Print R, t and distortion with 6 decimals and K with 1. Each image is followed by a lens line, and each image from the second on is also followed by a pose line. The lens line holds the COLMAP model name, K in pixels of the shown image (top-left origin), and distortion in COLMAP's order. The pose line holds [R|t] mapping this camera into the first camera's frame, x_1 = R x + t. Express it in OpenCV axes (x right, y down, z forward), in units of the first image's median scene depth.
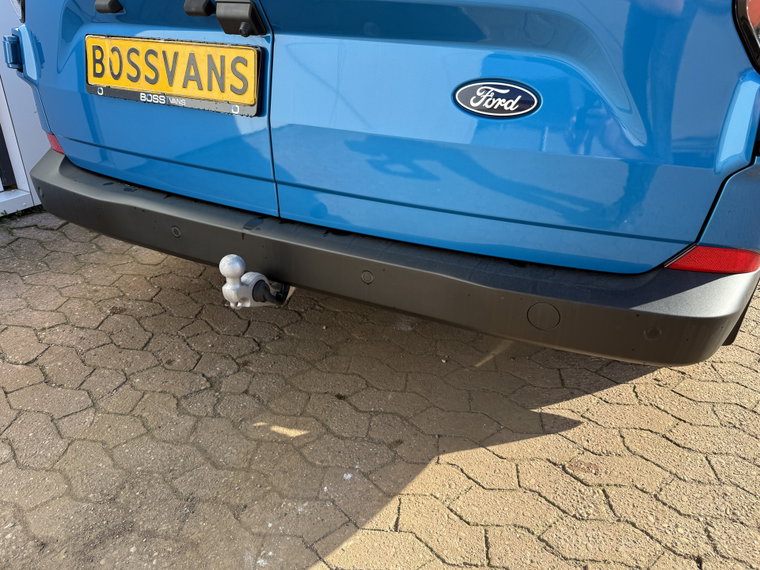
lens RADIAL K [[576.4, 0, 380.8], [0, 576.4, 295.6], [0, 0, 1]] dist [0.079538, -0.148546]
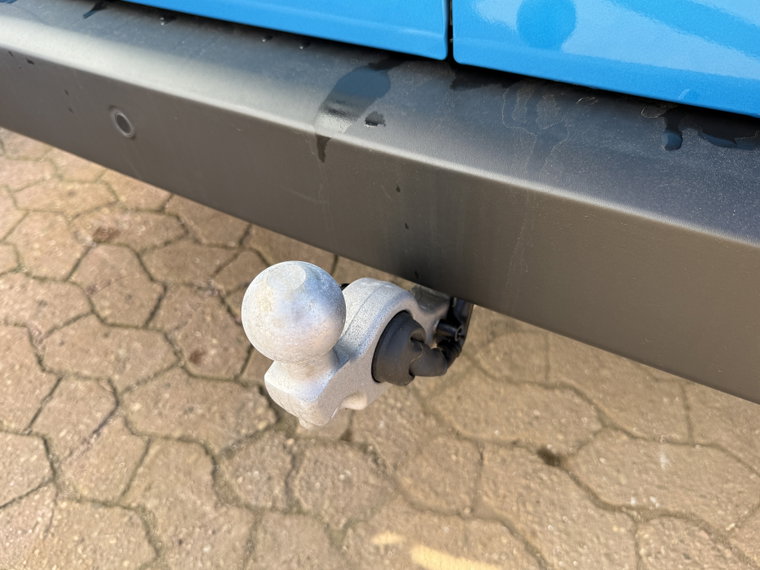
lens RADIAL K [[576.4, 0, 380.8], [0, 576.4, 295.6], [0, 0, 1]] dist [0.079538, -0.148546]
pose [[0.992020, -0.010468, -0.125648, -0.144695], [0.049194, 0.949698, 0.309279, -0.097623], [0.116090, -0.312992, 0.942634, 0.591505]]
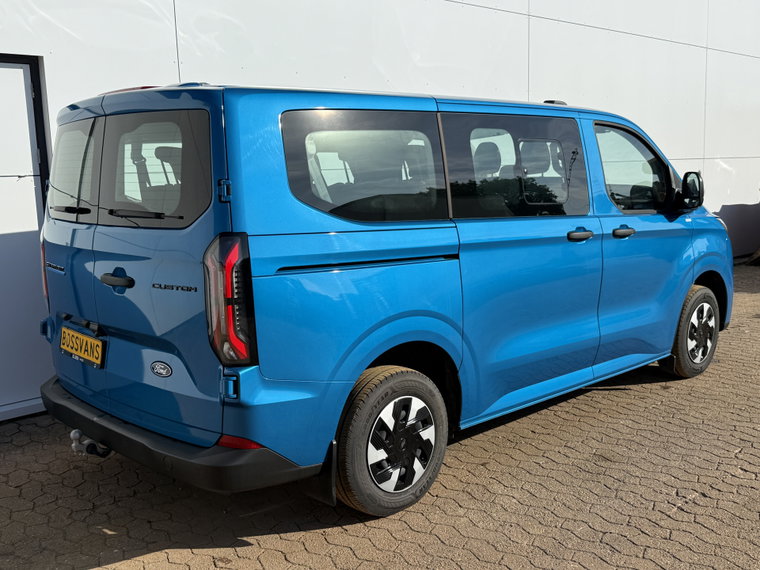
lens RADIAL K [[745.3, 0, 380.0], [0, 745.3, 285.0], [0, 0, 1]] dist [-0.045002, 0.011860]
pose [[0.951123, 0.001771, -0.308808, 1.279596], [-0.103064, 0.944469, -0.312019, 0.126499], [0.291107, 0.328595, 0.898489, -1.030767]]
